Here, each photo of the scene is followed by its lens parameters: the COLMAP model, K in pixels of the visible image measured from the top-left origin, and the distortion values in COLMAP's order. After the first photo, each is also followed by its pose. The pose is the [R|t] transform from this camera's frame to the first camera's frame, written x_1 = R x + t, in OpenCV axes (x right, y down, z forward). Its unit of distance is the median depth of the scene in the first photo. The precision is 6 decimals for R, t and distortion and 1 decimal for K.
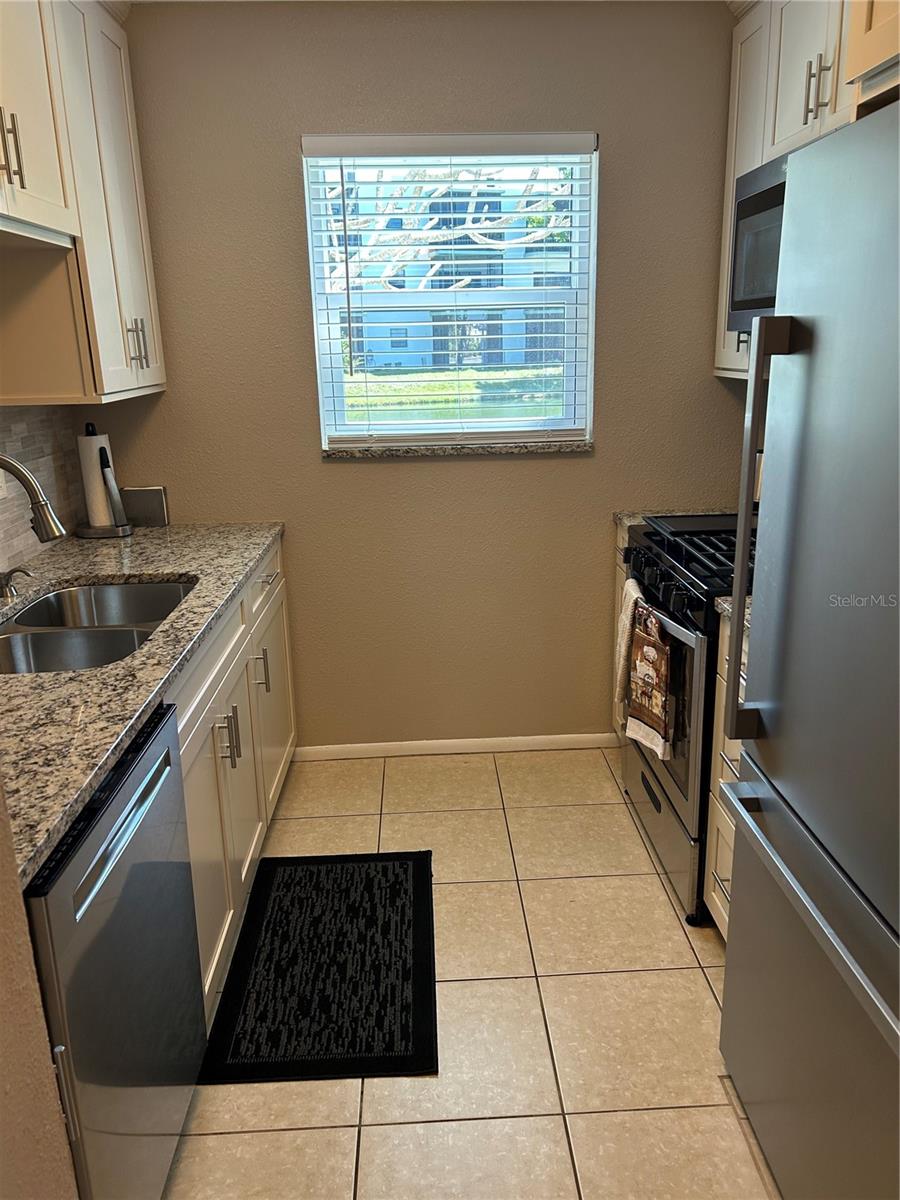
lens RADIAL K [[906.3, 0, 457.7], [0, 906.3, 601.3], [0, 0, 1]] dist [0.034605, -0.044567]
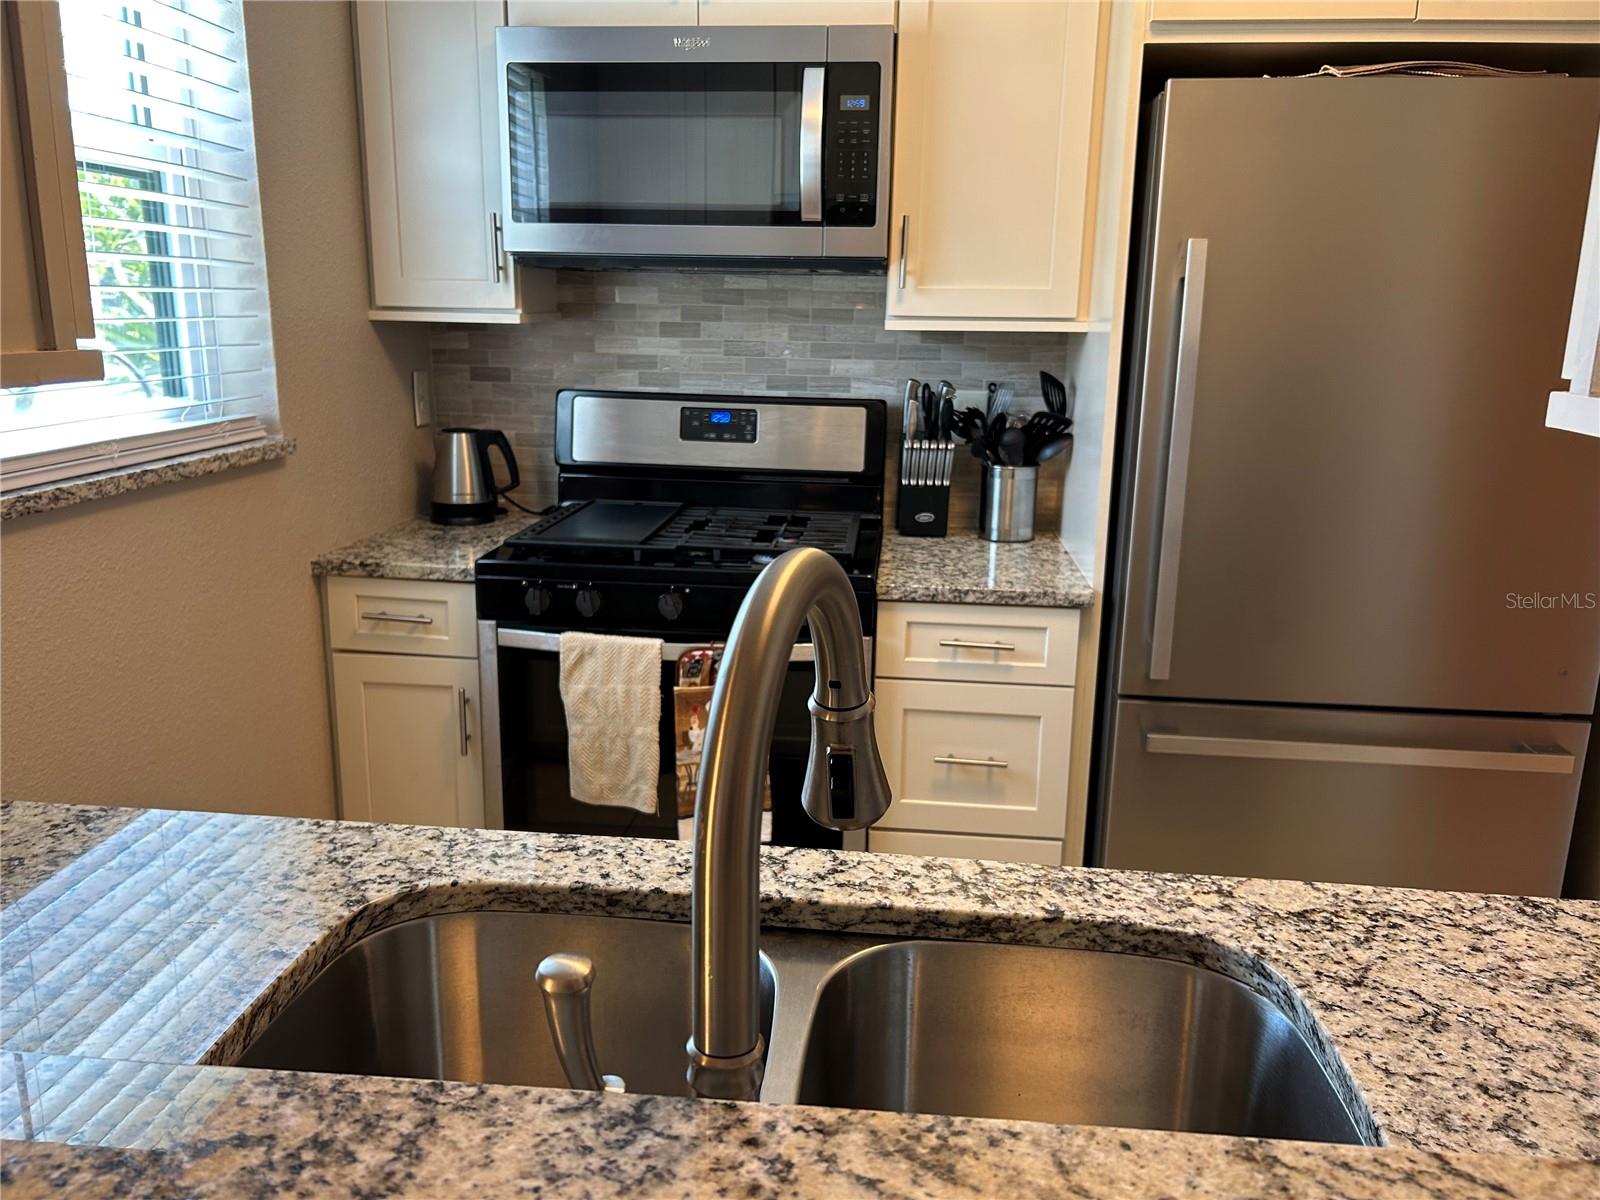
lens RADIAL K [[1208.4, 0, 795.5], [0, 1208.4, 598.6], [0, 0, 1]] dist [0.034605, -0.044567]
pose [[0.145856, -0.209763, 0.966812, -0.923245], [0.251645, 0.952986, 0.168799, -0.230761], [-0.956766, 0.218673, 0.191785, 1.055989]]
